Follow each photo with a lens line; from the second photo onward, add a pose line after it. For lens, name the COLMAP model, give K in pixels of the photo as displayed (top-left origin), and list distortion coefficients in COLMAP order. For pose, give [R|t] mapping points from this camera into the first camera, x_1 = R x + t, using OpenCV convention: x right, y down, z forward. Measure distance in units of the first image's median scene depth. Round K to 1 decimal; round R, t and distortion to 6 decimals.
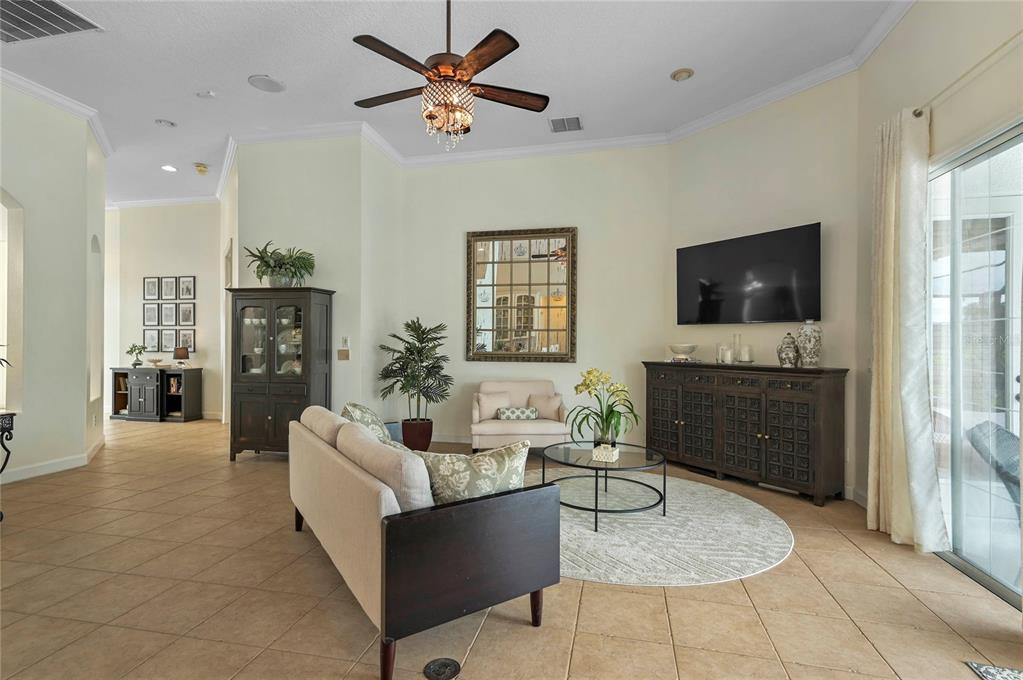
lens RADIAL K [[478.5, 0, 511.5], [0, 478.5, 340.0], [0, 0, 1]] dist [0.021499, -0.000187]
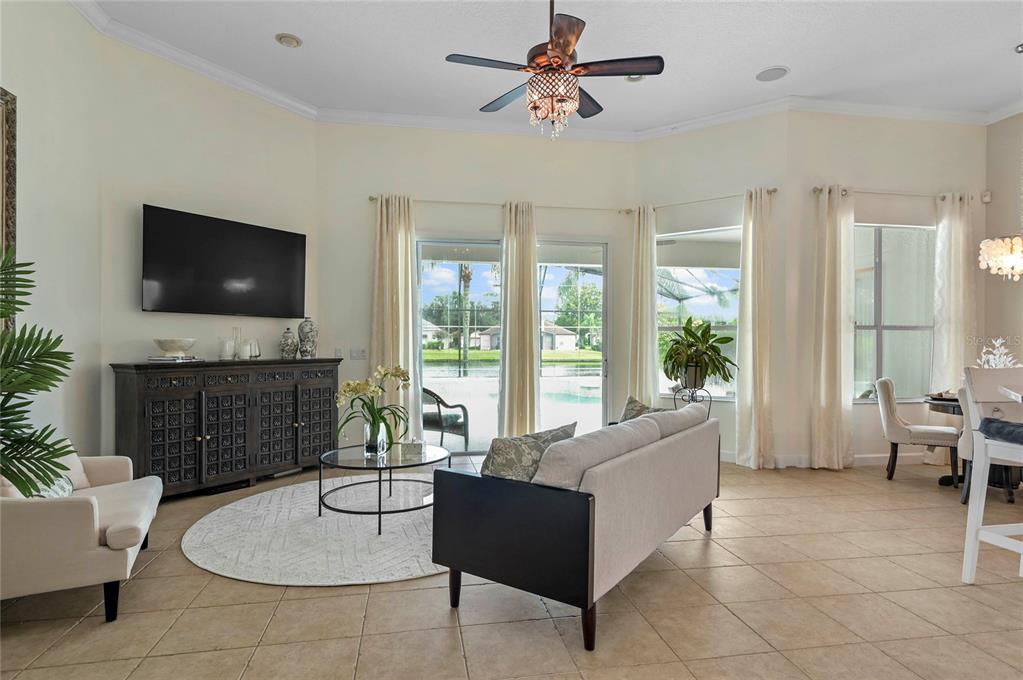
lens RADIAL K [[546.4, 0, 511.5], [0, 546.4, 340.0], [0, 0, 1]] dist [0.018643, -0.000060]
pose [[-0.368718, -0.002696, 0.929537, -0.762213], [-0.005618, 0.999984, 0.000672, 0.009953], [-0.929524, -0.004974, -0.368727, 0.989248]]
